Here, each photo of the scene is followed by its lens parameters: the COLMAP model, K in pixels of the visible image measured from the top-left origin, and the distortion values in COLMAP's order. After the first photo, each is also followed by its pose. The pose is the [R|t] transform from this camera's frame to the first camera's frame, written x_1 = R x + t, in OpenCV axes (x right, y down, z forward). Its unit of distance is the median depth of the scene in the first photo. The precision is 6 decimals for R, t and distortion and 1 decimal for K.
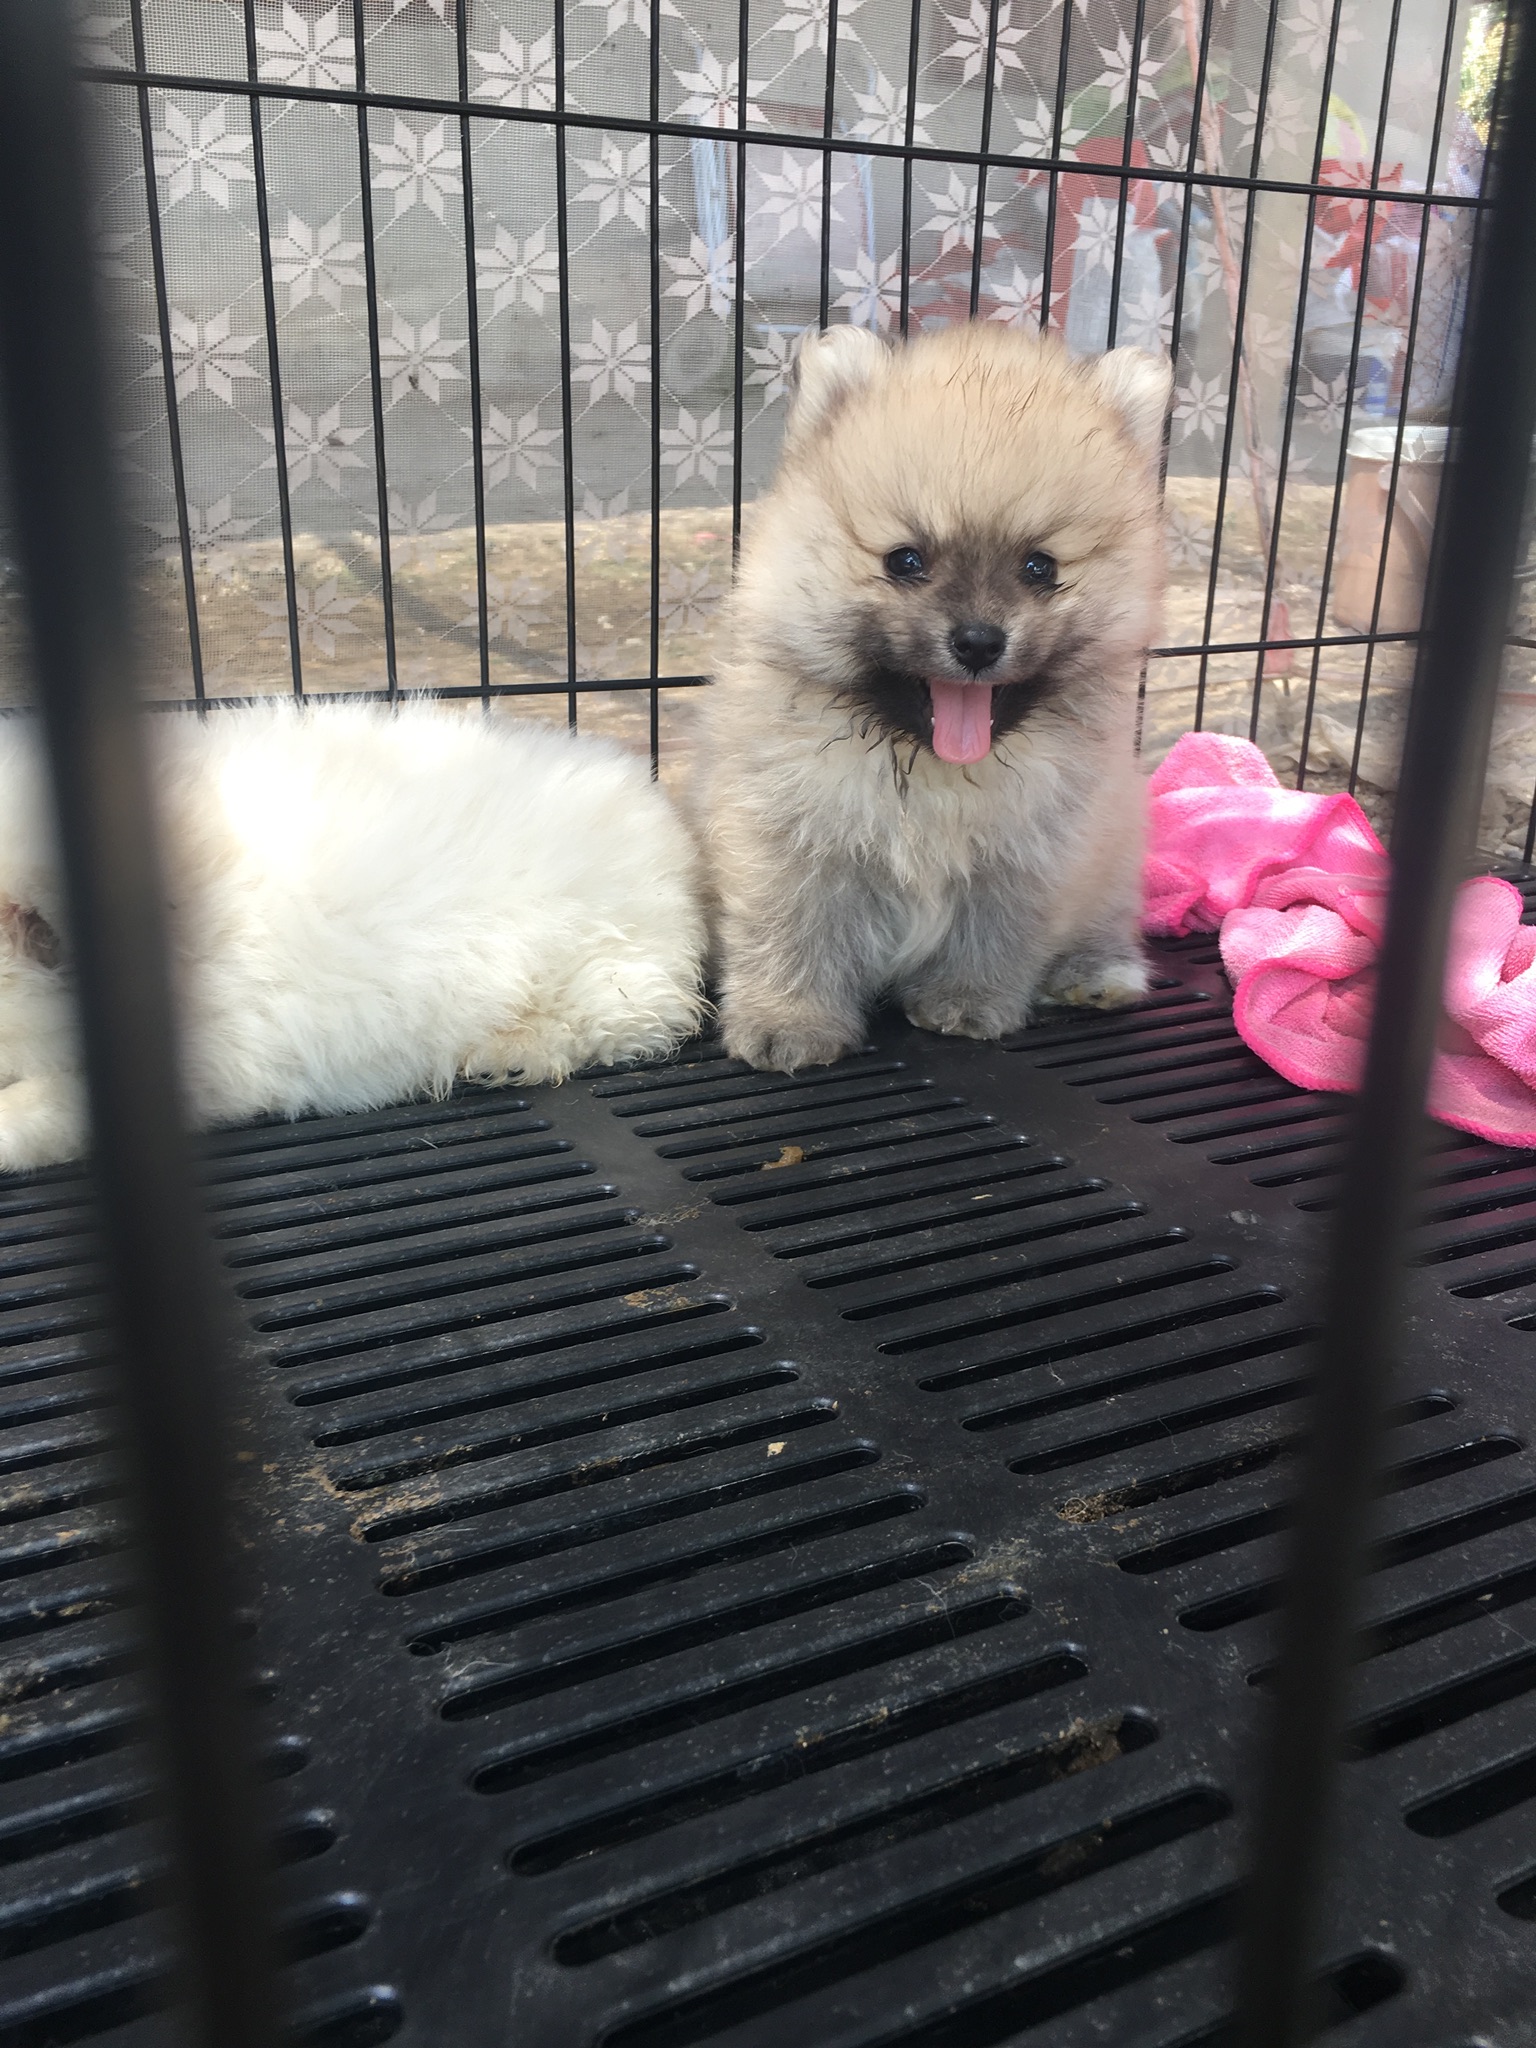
lens RADIAL K [[1782.5, 0, 779.2], [0, 1782.5, 1030.8], [0, 0, 1]] dist [0.095045, -0.120283]
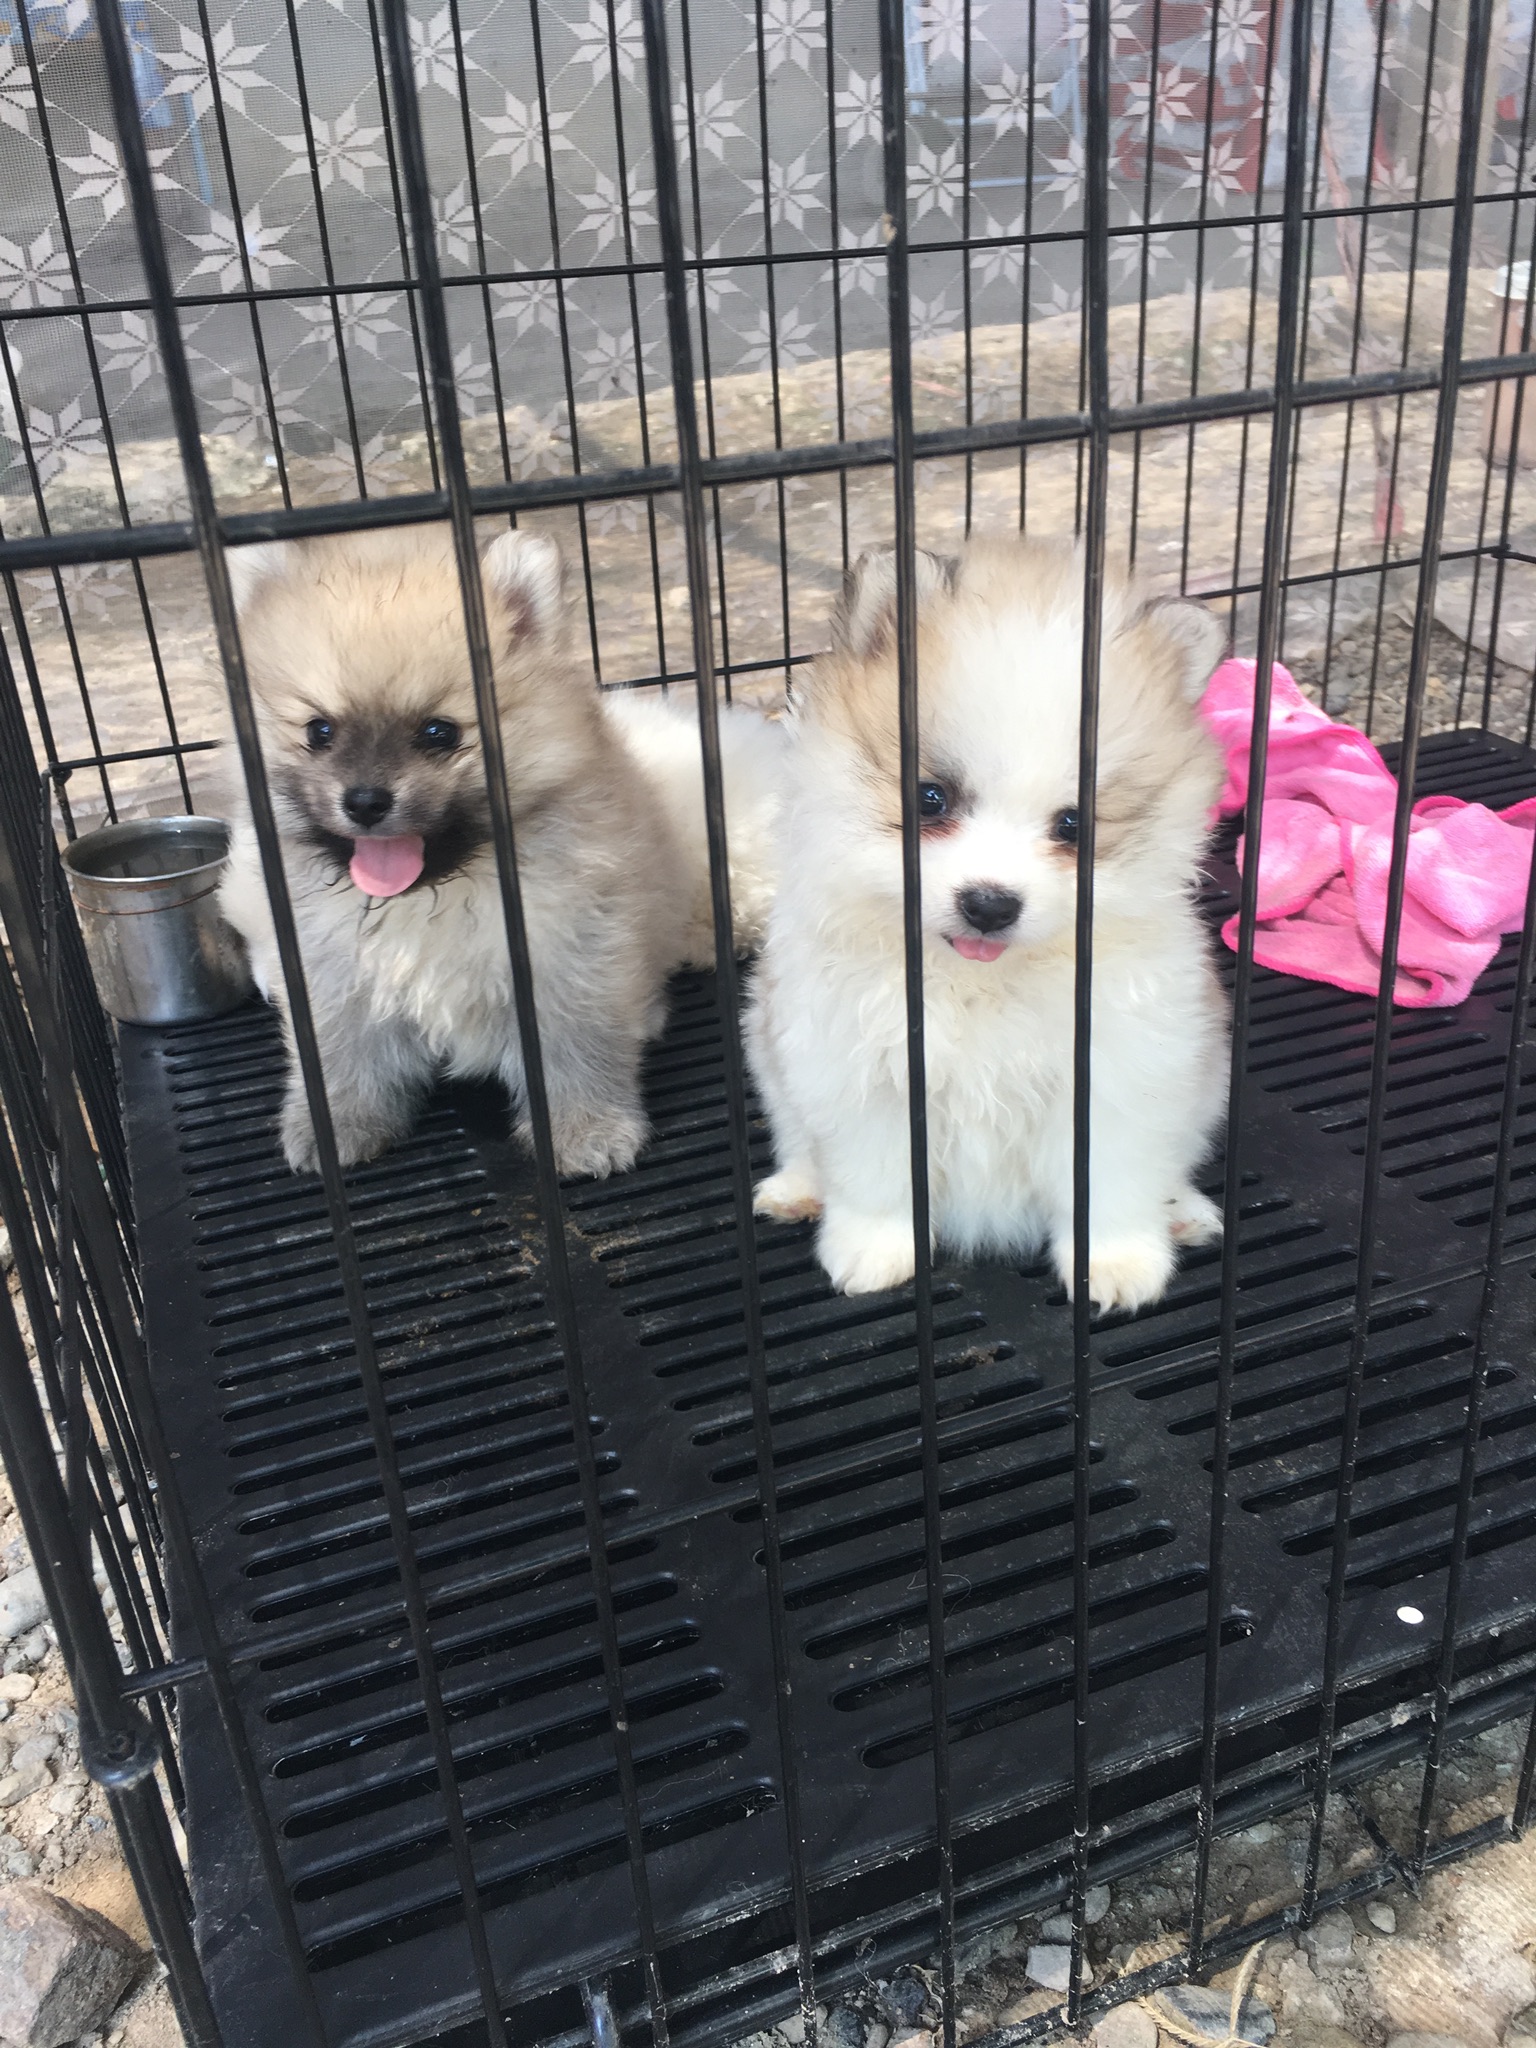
lens RADIAL K [[1724.5, 0, 777.1], [0, 1724.5, 1026.1], [0, 0, 1]] dist [0.056495, -0.084251]
pose [[0.991418, -0.021183, -0.129004, 0.158013], [0.035075, 0.993705, 0.106393, -0.115191], [0.125938, -0.110005, 0.985920, -0.592188]]
